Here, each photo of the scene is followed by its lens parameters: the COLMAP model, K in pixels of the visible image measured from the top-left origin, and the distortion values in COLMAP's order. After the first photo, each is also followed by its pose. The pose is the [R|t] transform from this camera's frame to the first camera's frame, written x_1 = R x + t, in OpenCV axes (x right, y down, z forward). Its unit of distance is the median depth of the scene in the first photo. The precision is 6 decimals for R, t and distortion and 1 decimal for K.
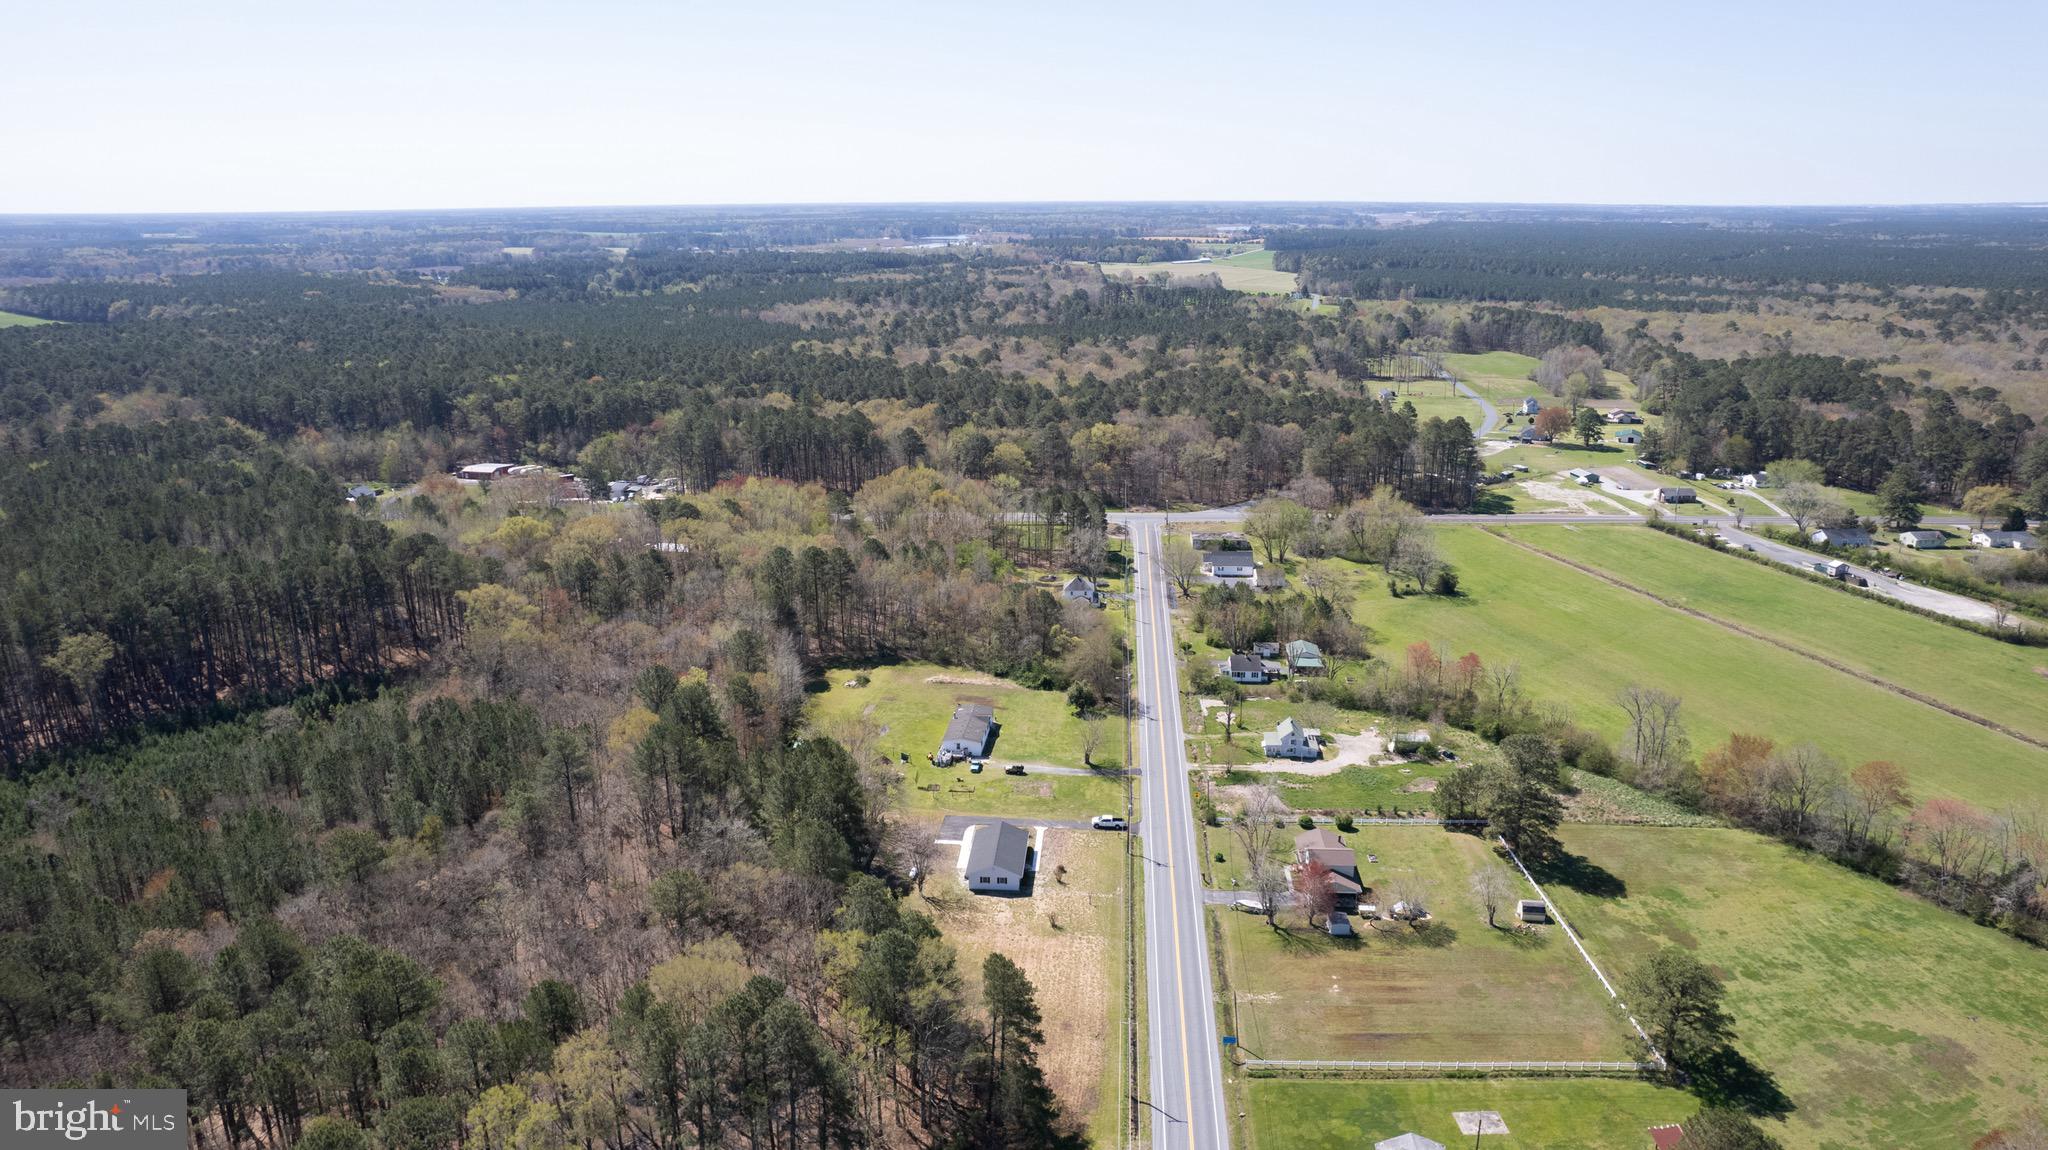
lens RADIAL K [[1307.4, 0, 1011.9], [0, 1307.4, 574.1], [0, 0, 1]] dist [-0.073219, 0.067019]
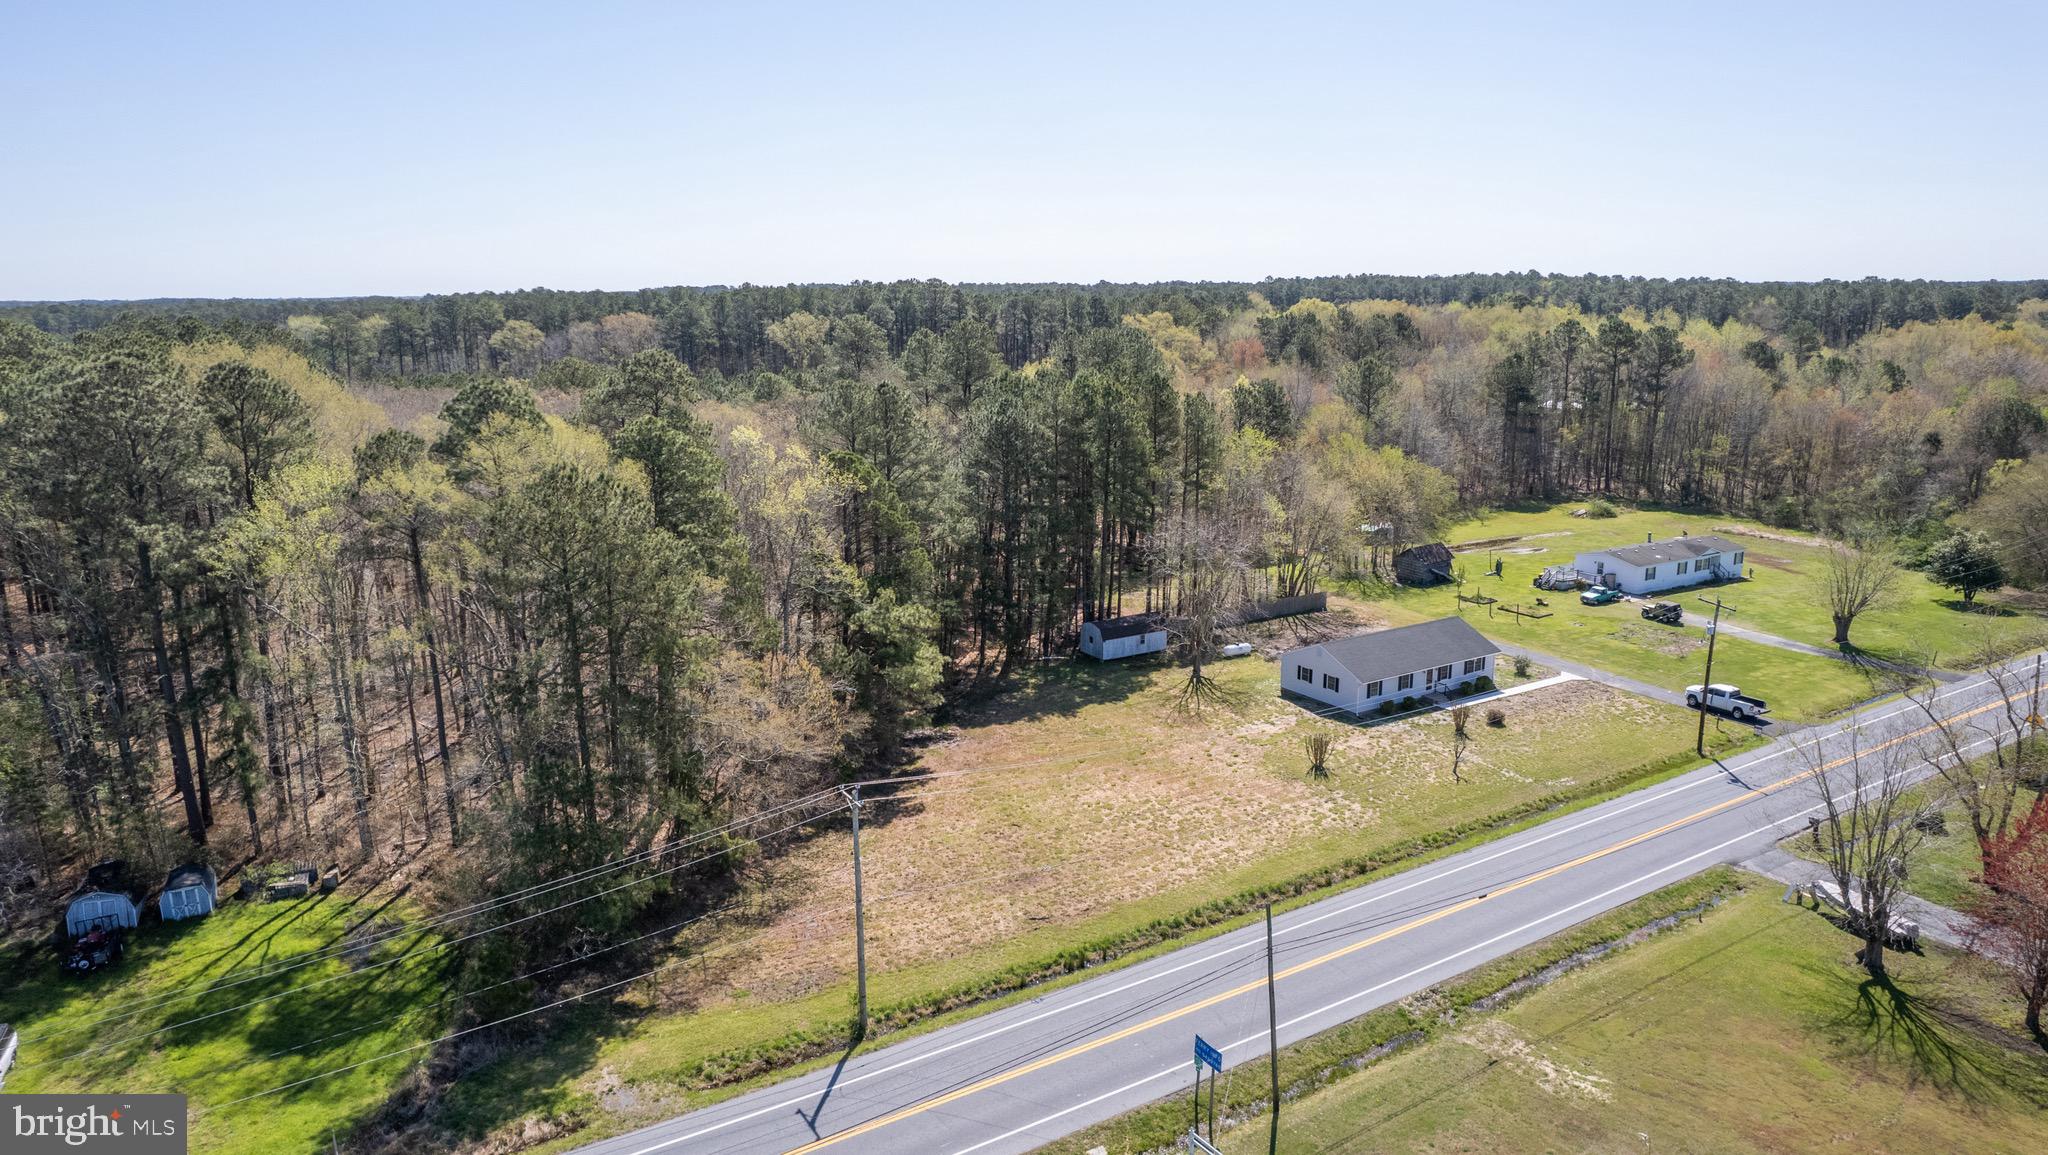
lens RADIAL K [[1316.2, 0, 1019.8], [0, 1316.2, 579.5], [0, 0, 1]] dist [-0.065902, 0.057838]
pose [[0.591961, 0.177513, -0.786175, 0.186714], [-0.218159, 0.974321, 0.055729, 0.126476], [0.775880, 0.138522, 0.615486, 0.395987]]
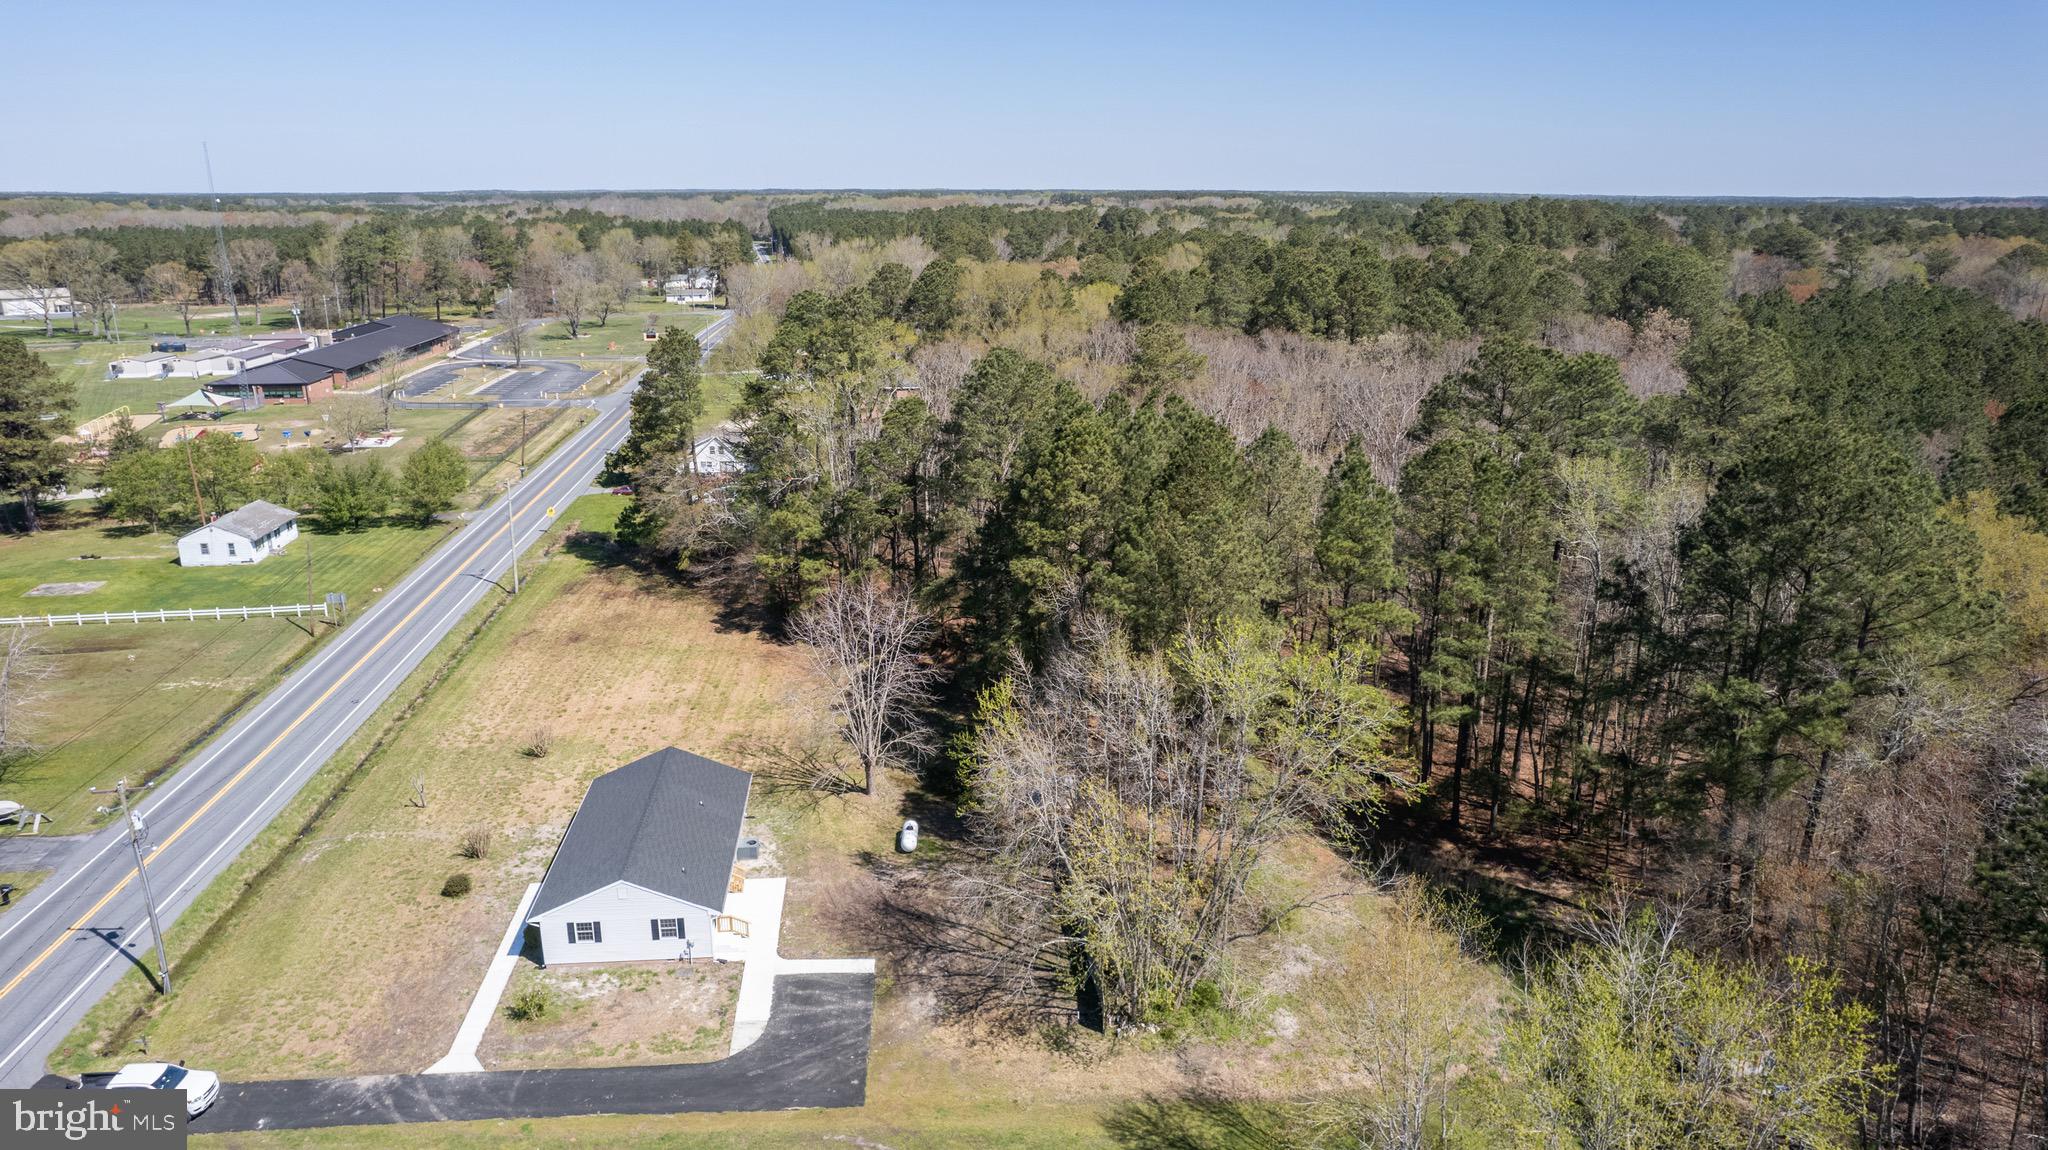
lens RADIAL K [[1301.5, 0, 1019.4], [0, 1301.5, 576.5], [0, 0, 1]] dist [-0.069262, 0.054258]
pose [[-0.982978, 0.053614, -0.175728, -0.031459], [-0.050220, 0.841639, 0.537700, -0.011021], [0.176728, 0.537372, -0.824620, 0.826359]]
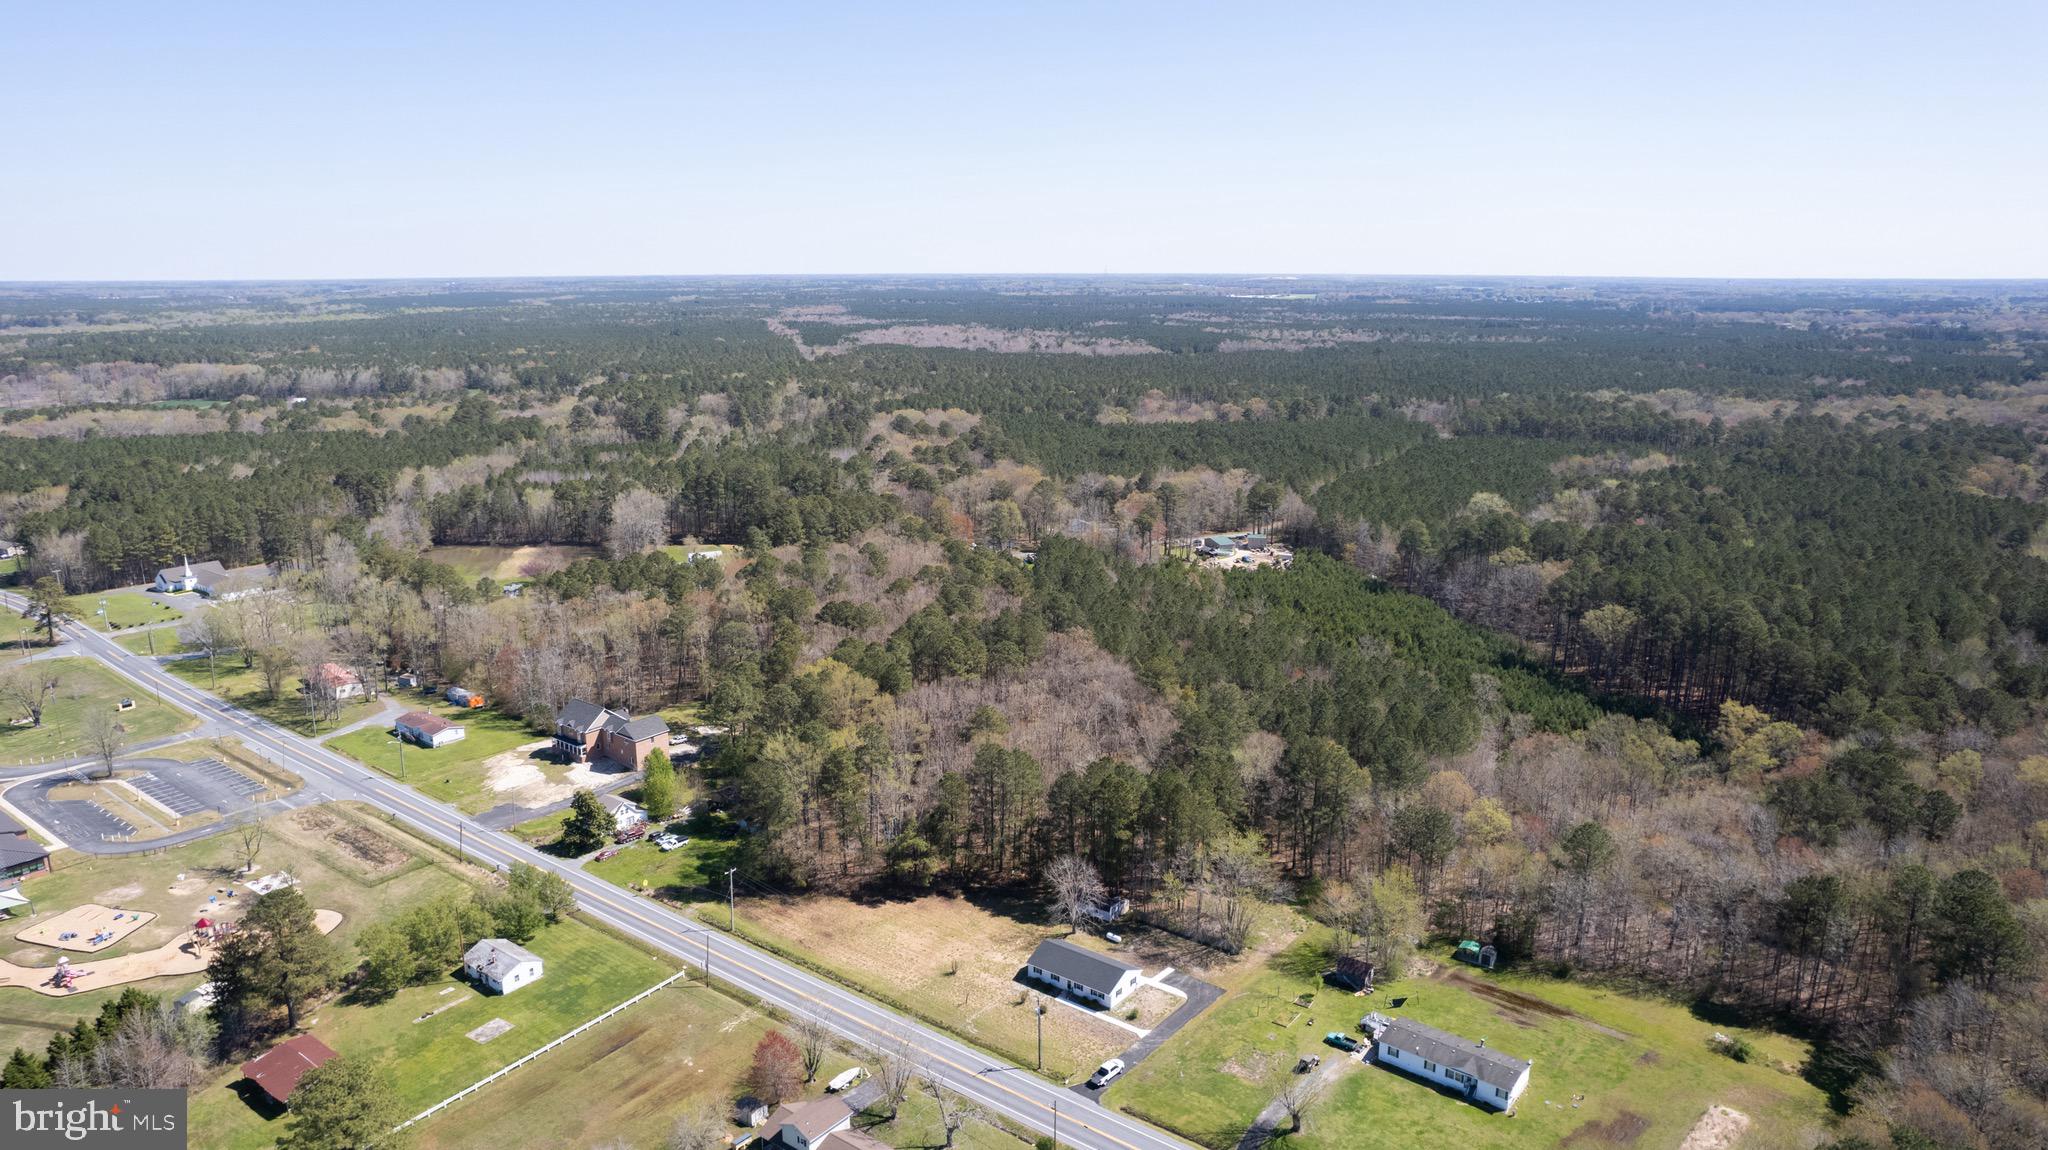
lens RADIAL K [[1301.5, 0, 1019.4], [0, 1301.5, 576.5], [0, 0, 1]] dist [-0.069262, 0.054258]
pose [[-0.540195, 0.193142, -0.819076, 0.472236], [-0.232433, 0.901201, 0.365802, -0.238638], [0.808804, 0.387985, -0.441932, 0.837528]]
